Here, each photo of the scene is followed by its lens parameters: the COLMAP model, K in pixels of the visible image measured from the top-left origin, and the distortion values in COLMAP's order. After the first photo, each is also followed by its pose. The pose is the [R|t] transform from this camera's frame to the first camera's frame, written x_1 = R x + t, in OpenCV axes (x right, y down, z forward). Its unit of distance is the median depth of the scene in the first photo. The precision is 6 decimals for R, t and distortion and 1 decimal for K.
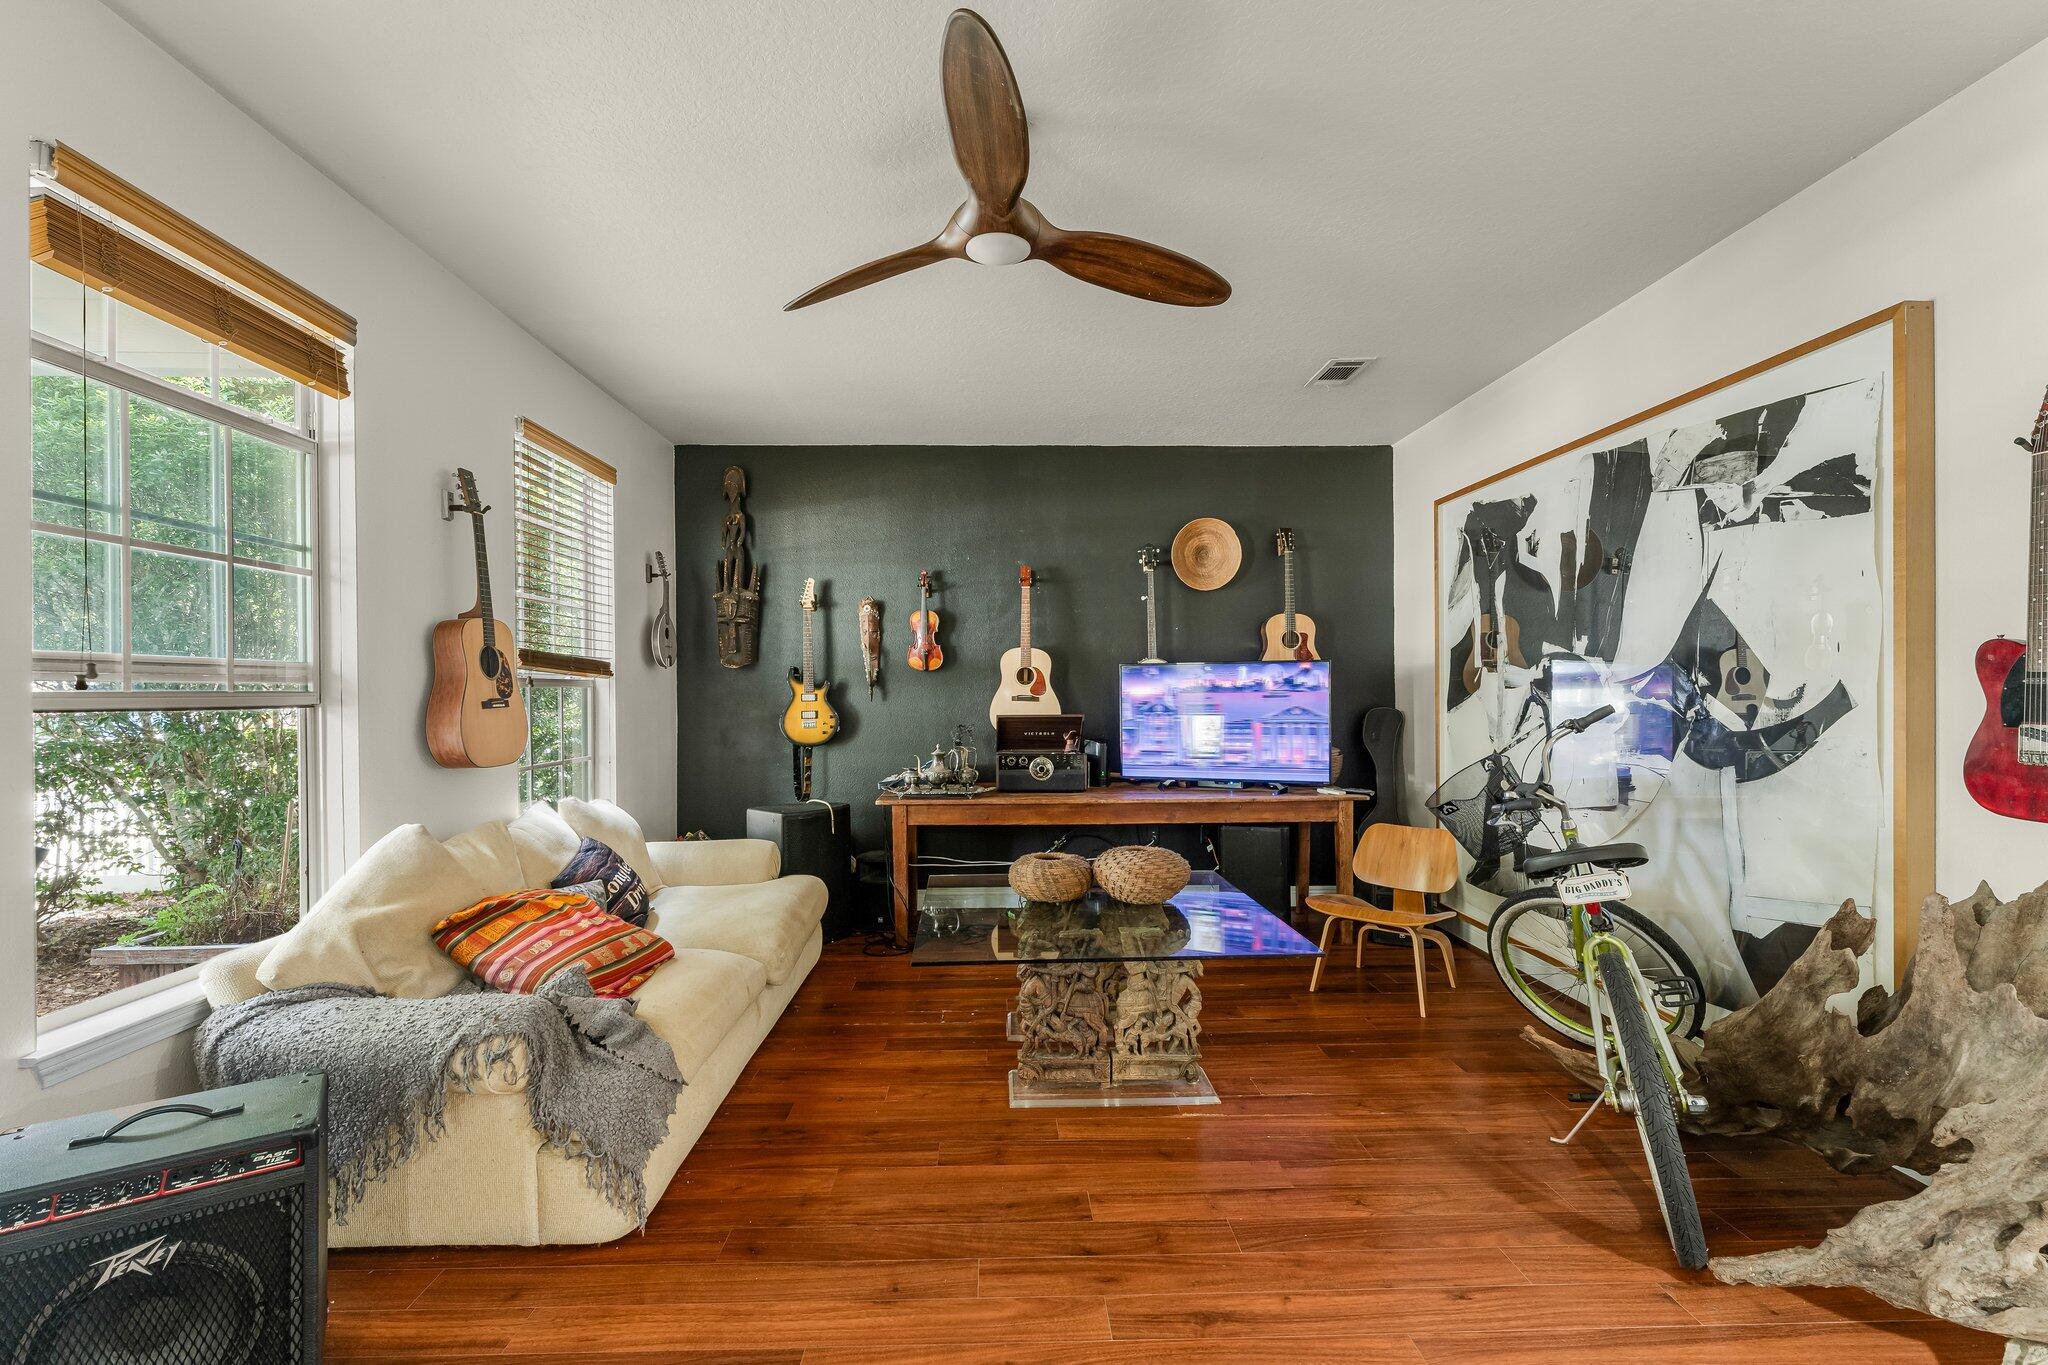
lens RADIAL K [[887.7, 0, 1023.6], [0, 887.7, 689.6], [0, 0, 1]] dist [-0.002903, -0.000345]
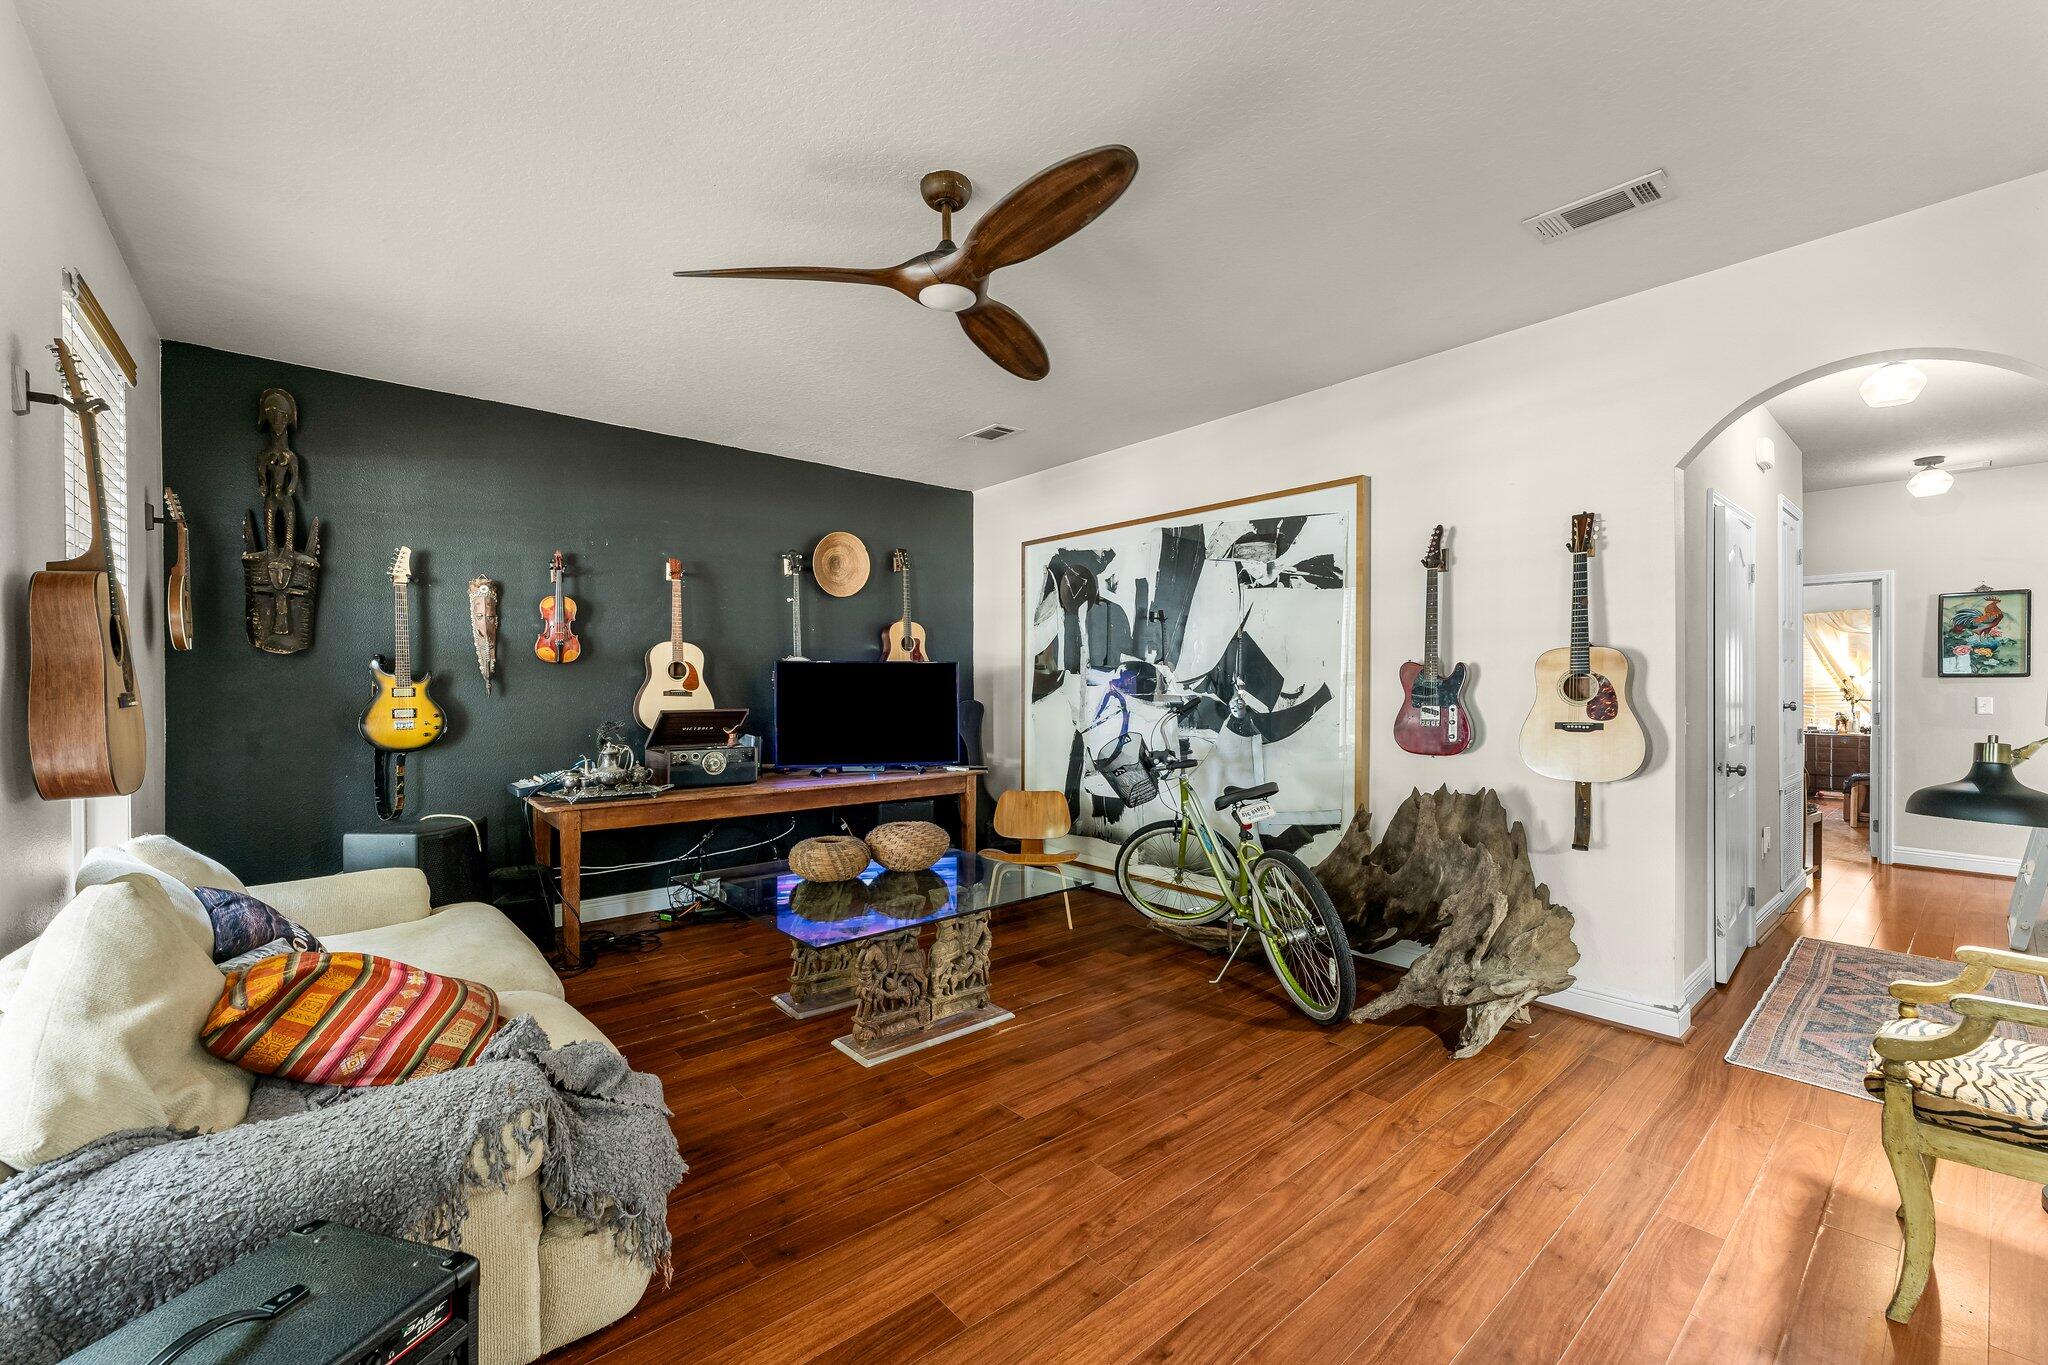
lens RADIAL K [[818.3, 0, 1026.1], [0, 818.3, 687.2], [0, 0, 1]] dist [0.000113, -0.000357]
pose [[0.781262, 0.004245, 0.624188, -0.444424], [-0.005410, 0.999985, -0.000029, 0.001722], [-0.624179, -0.003354, 0.781274, 0.083583]]
